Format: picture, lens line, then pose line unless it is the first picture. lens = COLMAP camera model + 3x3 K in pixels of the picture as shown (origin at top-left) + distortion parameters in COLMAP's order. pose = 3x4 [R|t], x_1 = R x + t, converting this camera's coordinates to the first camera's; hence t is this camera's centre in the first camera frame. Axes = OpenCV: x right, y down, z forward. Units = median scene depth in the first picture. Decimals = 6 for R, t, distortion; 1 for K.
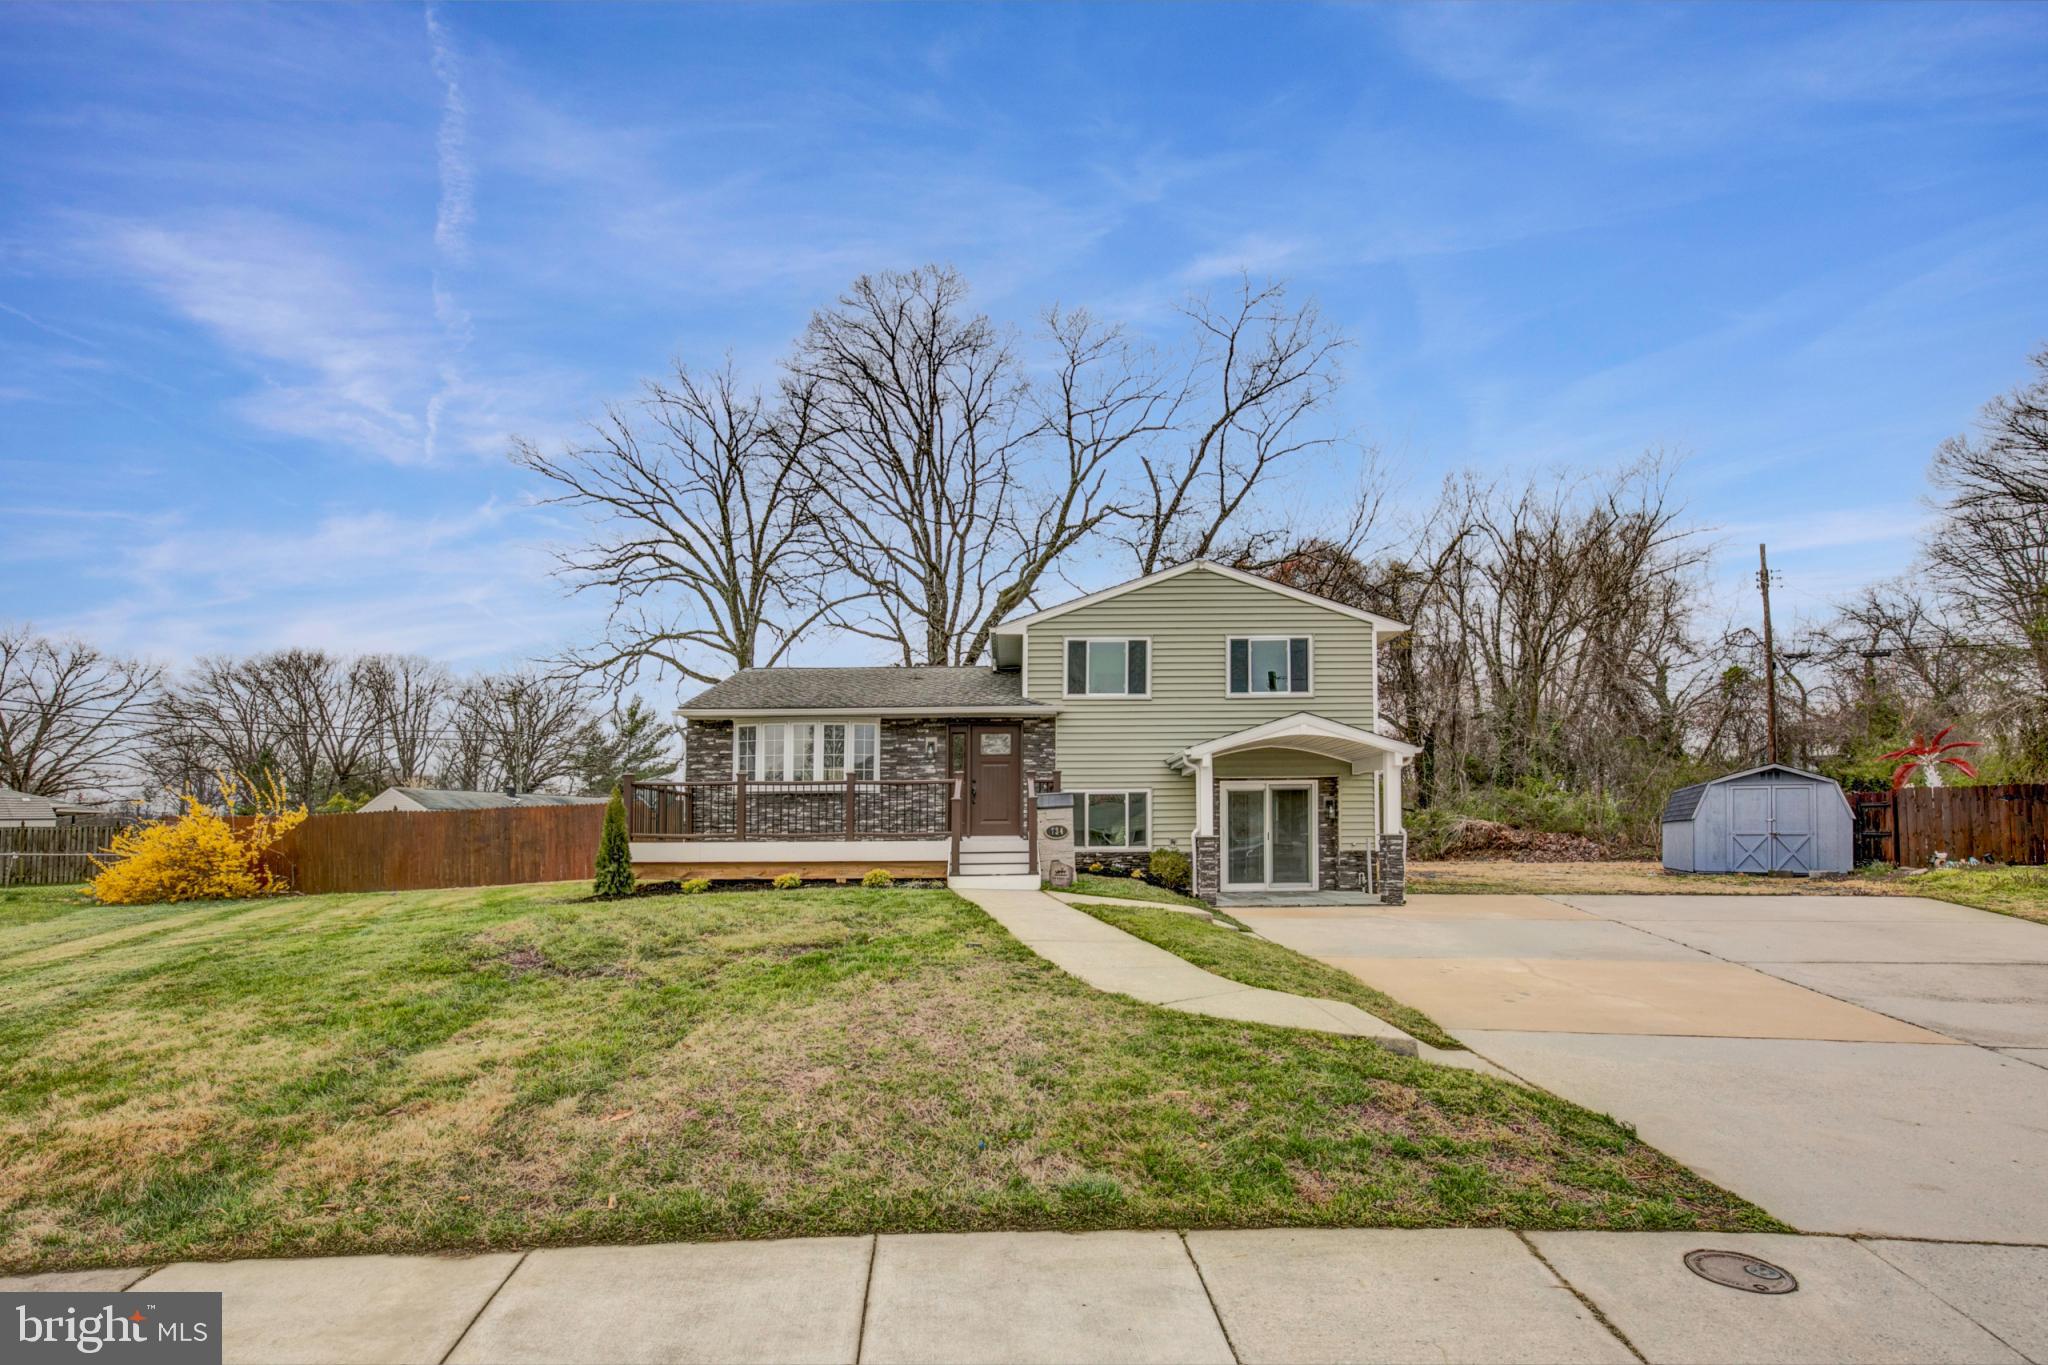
lens RADIAL K [[993.2, 0, 1024.4], [0, 993.2, 779.6], [0, 0, 1]] dist [-0.039579, 0.000104]
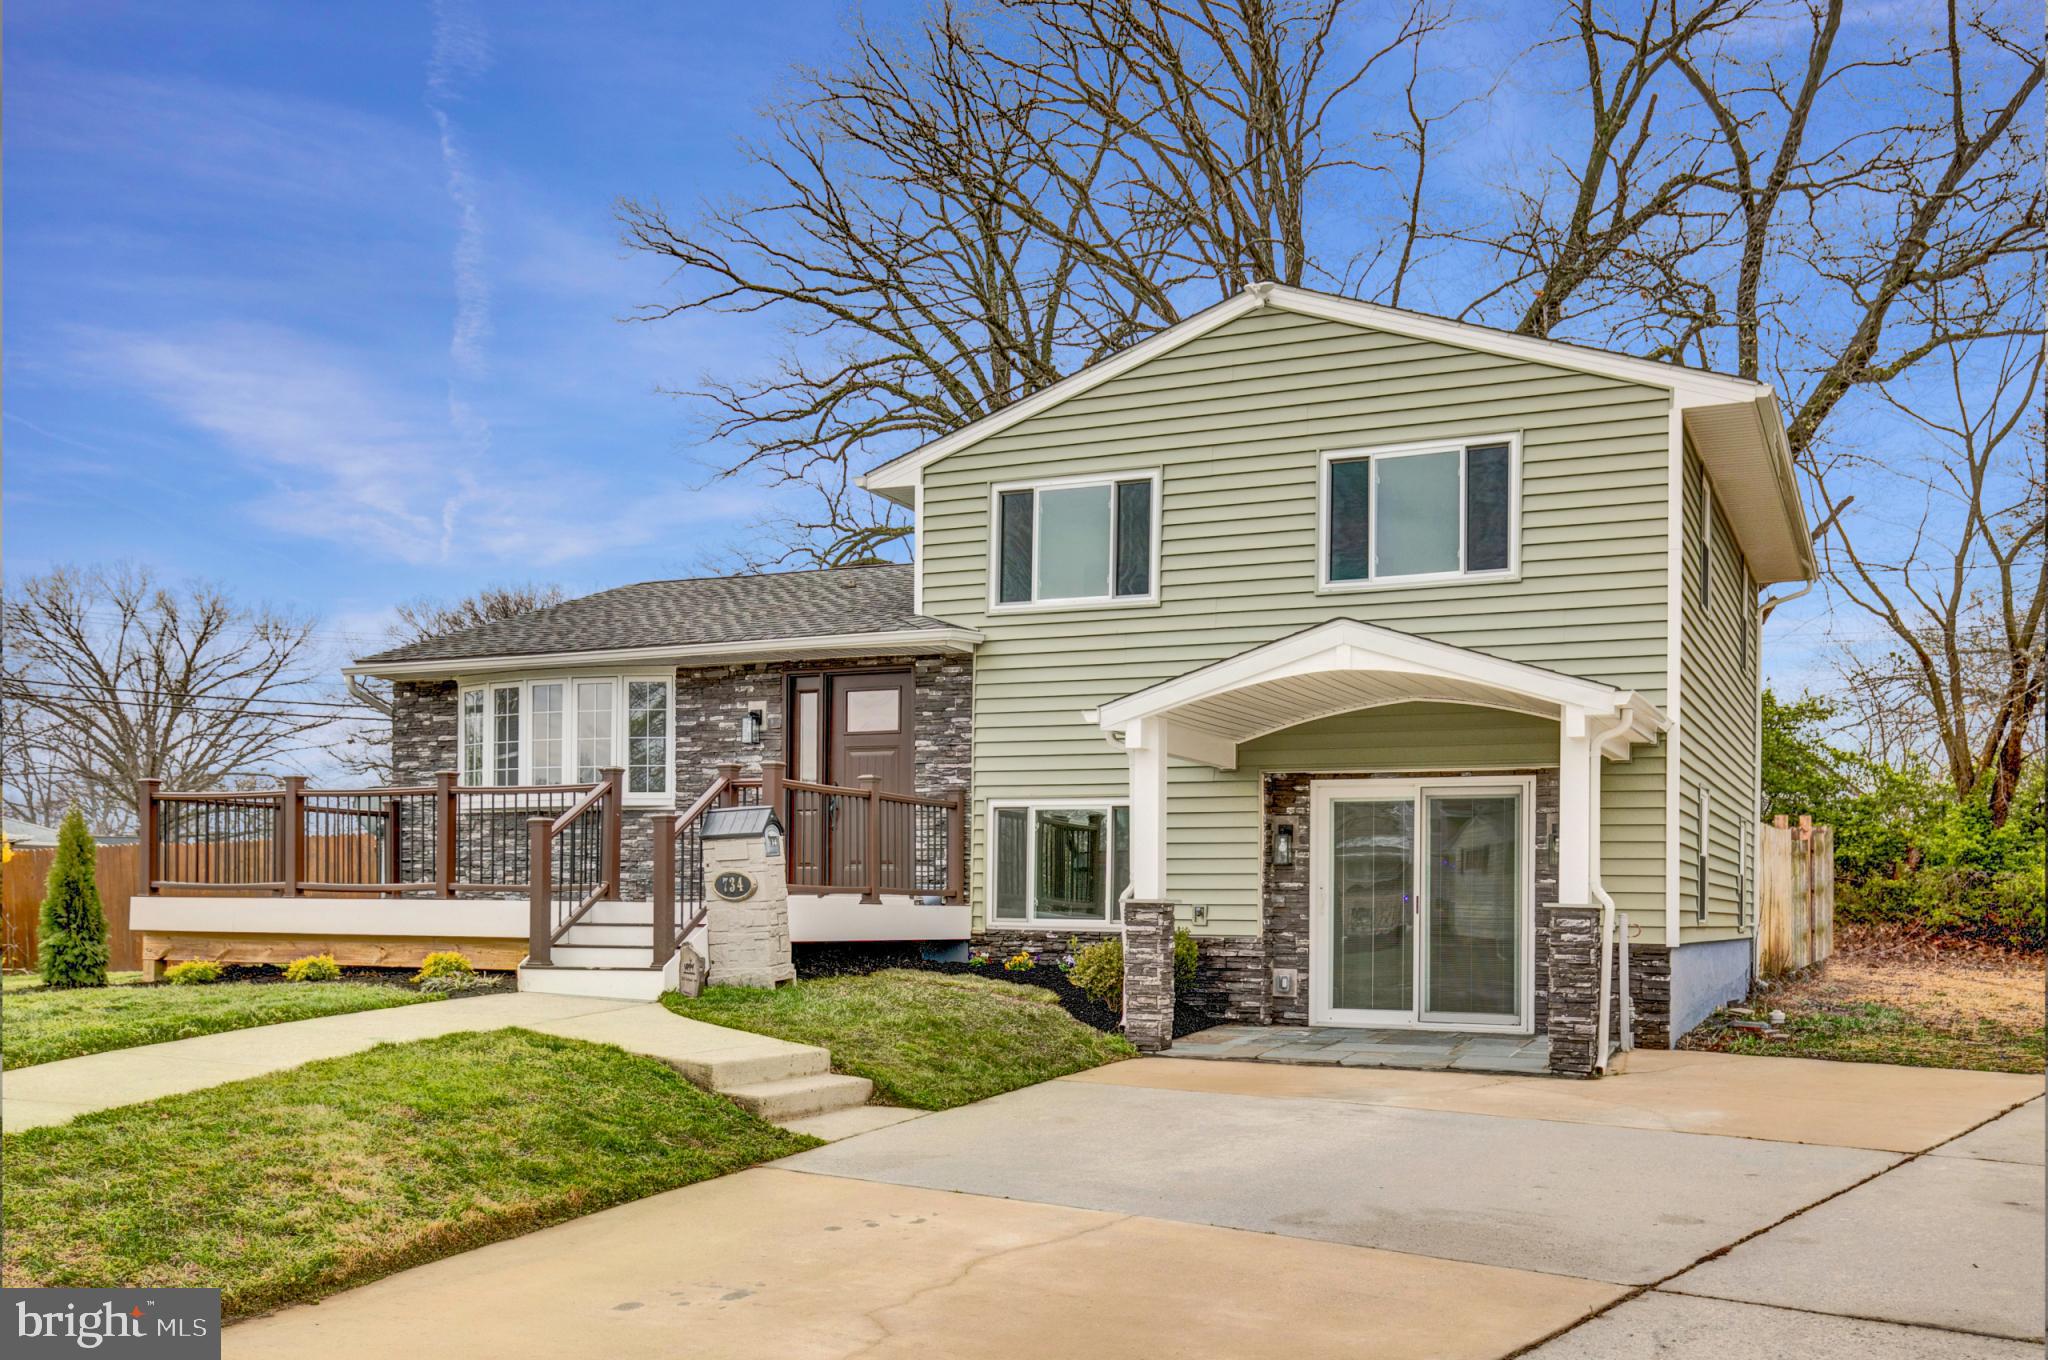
lens RADIAL K [[1910.7, 0, 1050.3], [0, 1910.7, 827.6], [0, 0, 1]] dist [0.030041, 0.001477]
pose [[0.901489, -0.001230, -0.432800, 0.467896], [0.010068, 0.999785, 0.018129, 0.006546], [0.432684, -0.020701, 0.901308, 0.172347]]
